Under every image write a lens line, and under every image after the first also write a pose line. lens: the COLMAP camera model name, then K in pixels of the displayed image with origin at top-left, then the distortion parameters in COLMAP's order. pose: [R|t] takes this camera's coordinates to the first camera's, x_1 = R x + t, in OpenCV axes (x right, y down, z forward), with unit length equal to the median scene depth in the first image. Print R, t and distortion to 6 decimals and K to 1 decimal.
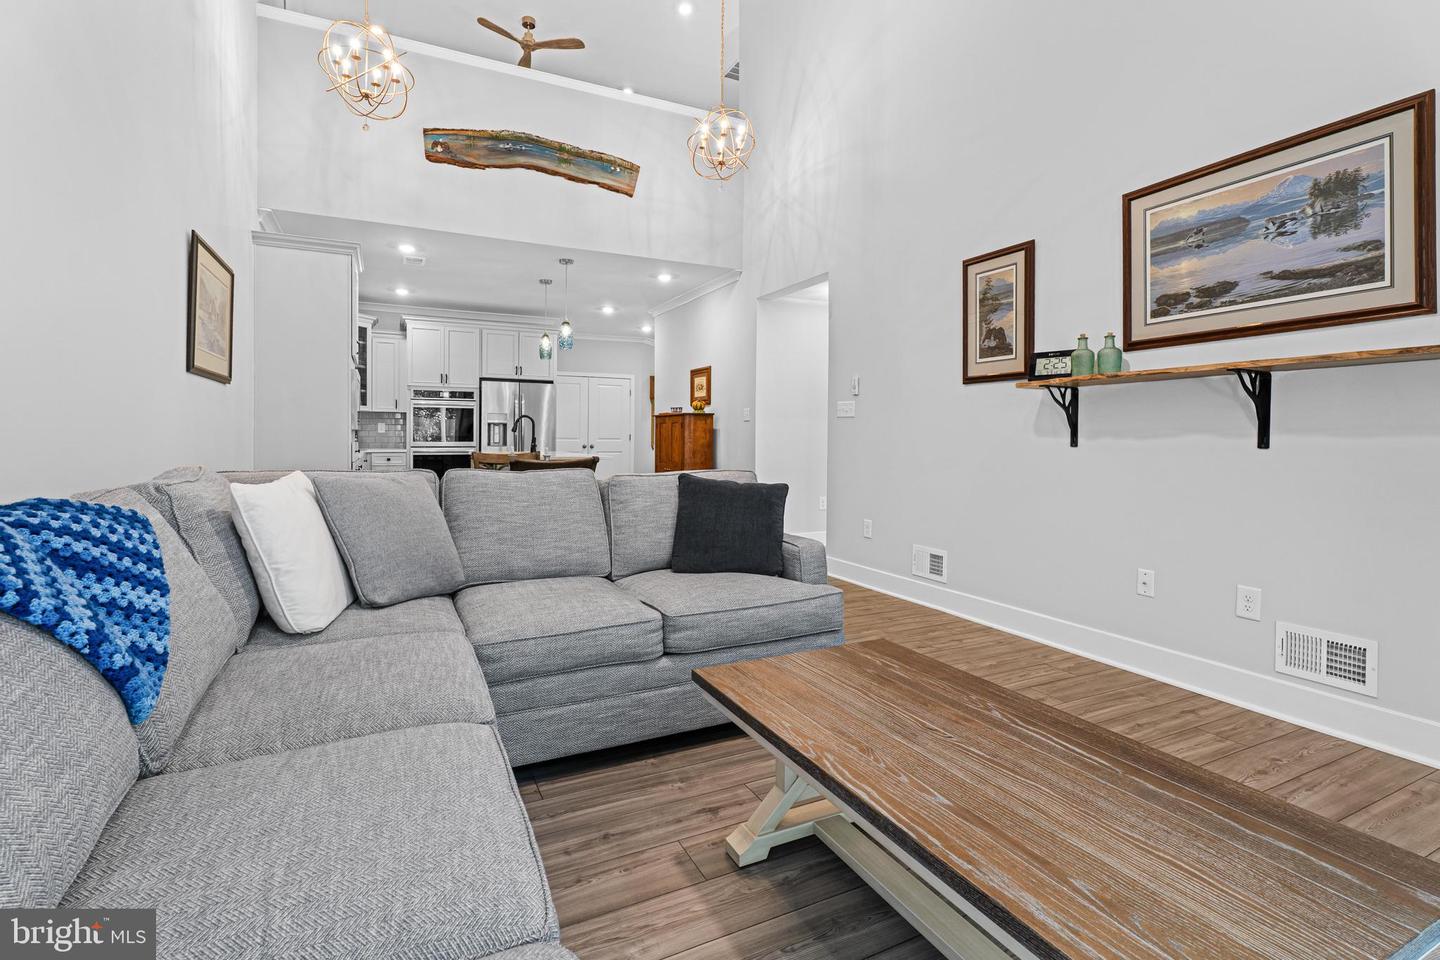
lens RADIAL K [[666.3, 0, 710.1], [0, 666.3, 443.9], [0, 0, 1]] dist [-0.000501, 0.000037]
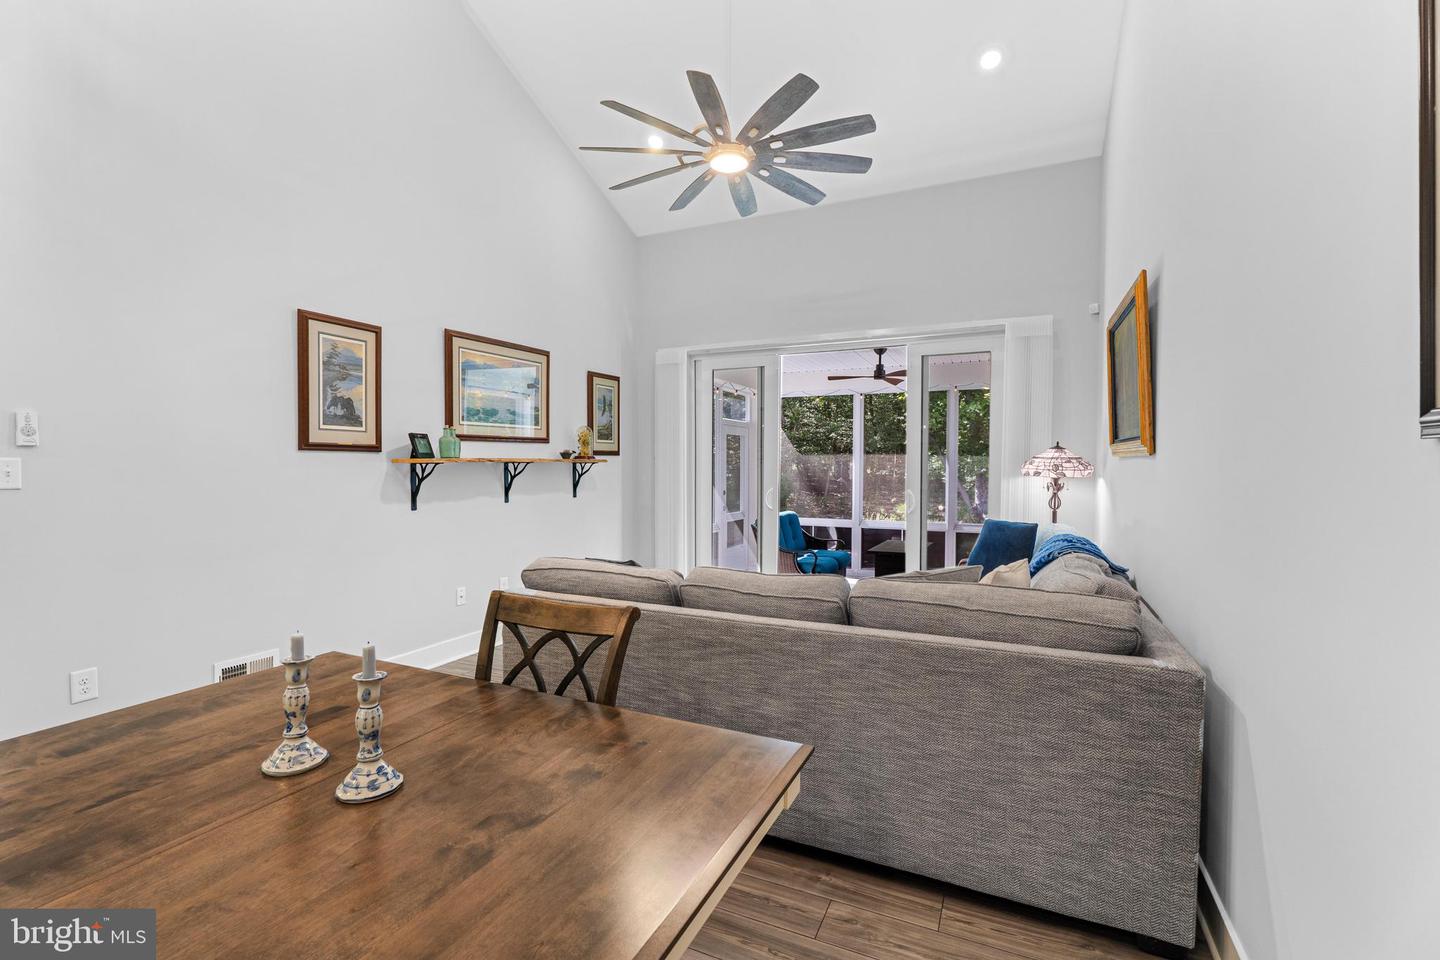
lens RADIAL K [[647.0, 0, 717.2], [0, 647.0, 485.5], [0, 0, 1]] dist [0.000253, 0.000121]
pose [[-0.630730, -0.032416, 0.775325, -0.805850], [0.001894, 0.999060, 0.043311, -0.100792], [-0.776000, 0.028786, -0.630076, 1.421867]]
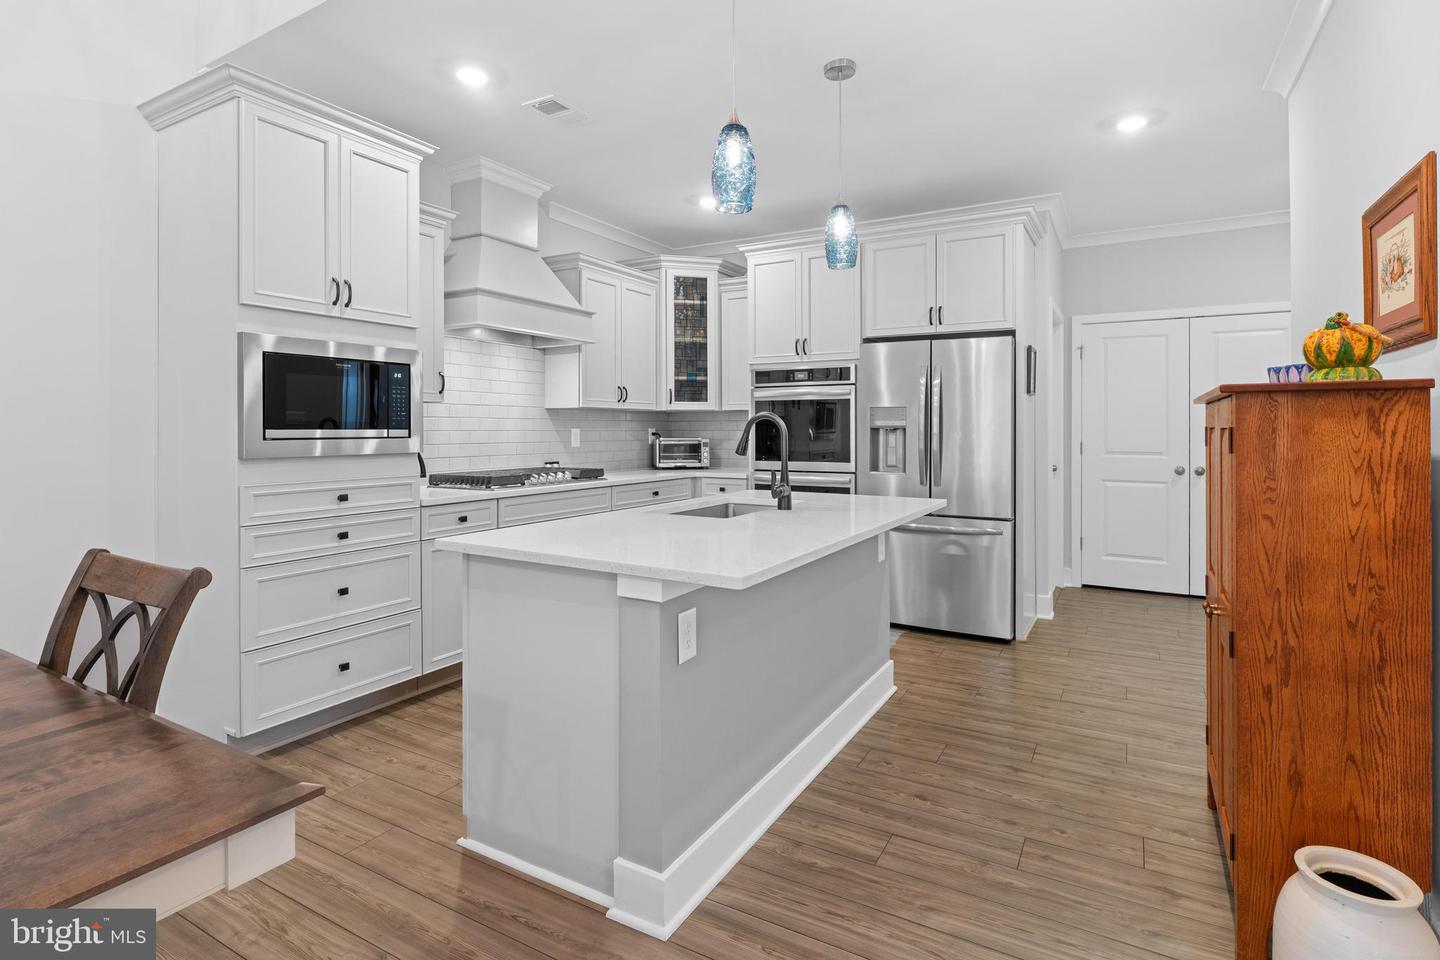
lens RADIAL K [[716.7, 0, 720.0], [0, 716.7, 425.9], [0, 0, 1]] dist [-0.003648, 0.000378]
pose [[0.563398, -0.008294, -0.826144, 0.133011], [-0.005066, 0.999896, -0.013493, -0.063537], [0.826170, 0.011787, 0.563298, 1.580252]]
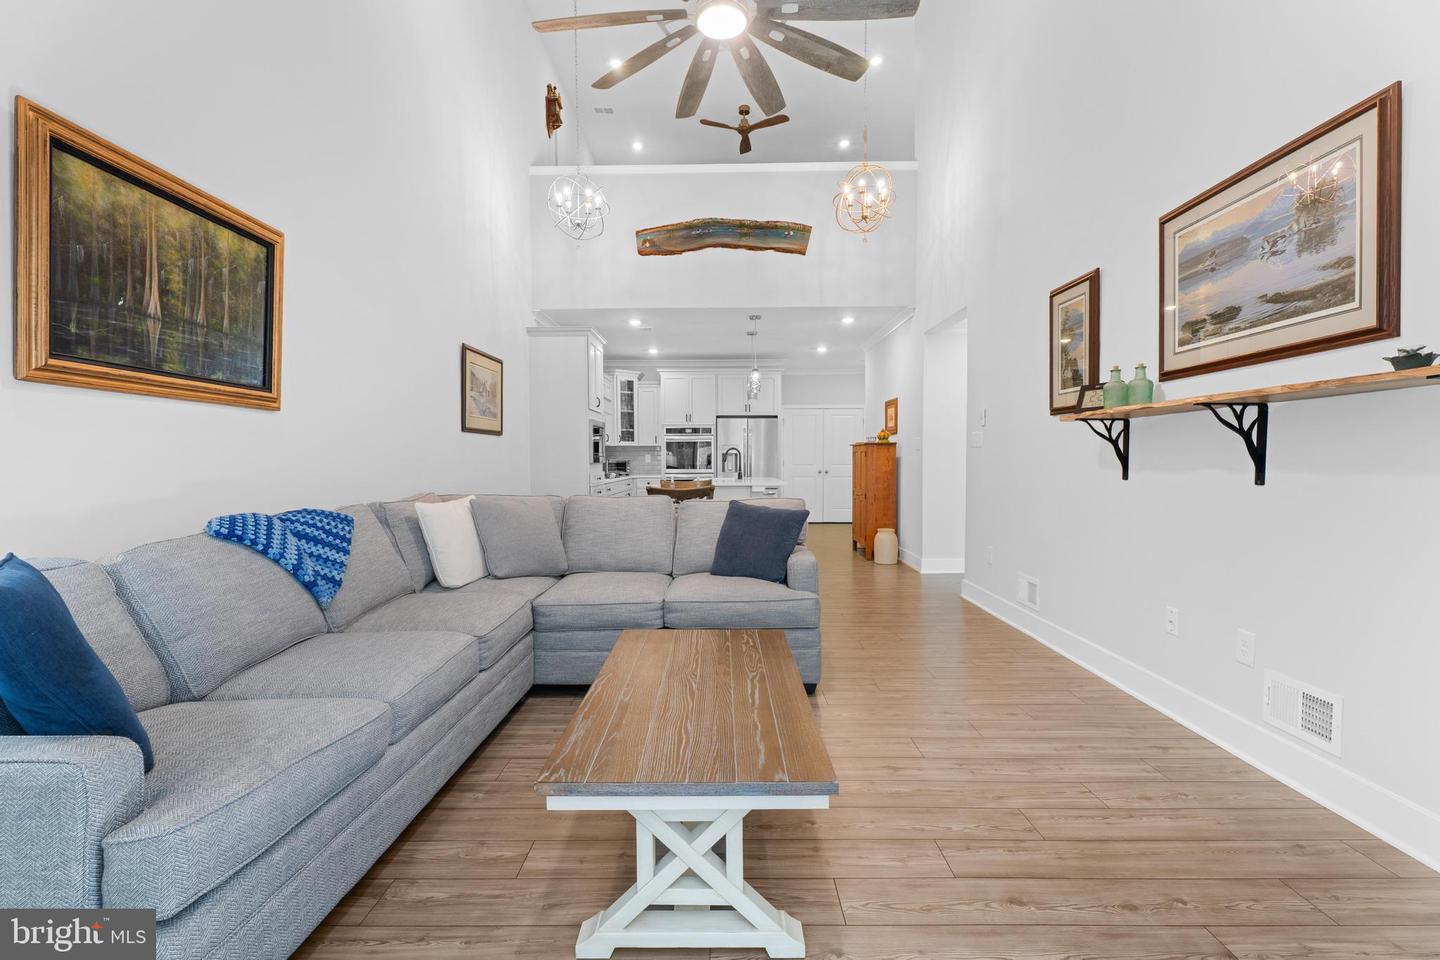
lens RADIAL K [[647.0, 0, 717.2], [0, 647.0, 485.5], [0, 0, 1]] dist [0.000253, 0.000121]
pose [[0.895860, 0.007563, -0.444271, 0.464803], [0.006031, 0.999556, 0.029179, -0.019799], [0.444295, -0.028820, 0.895417, -0.129068]]
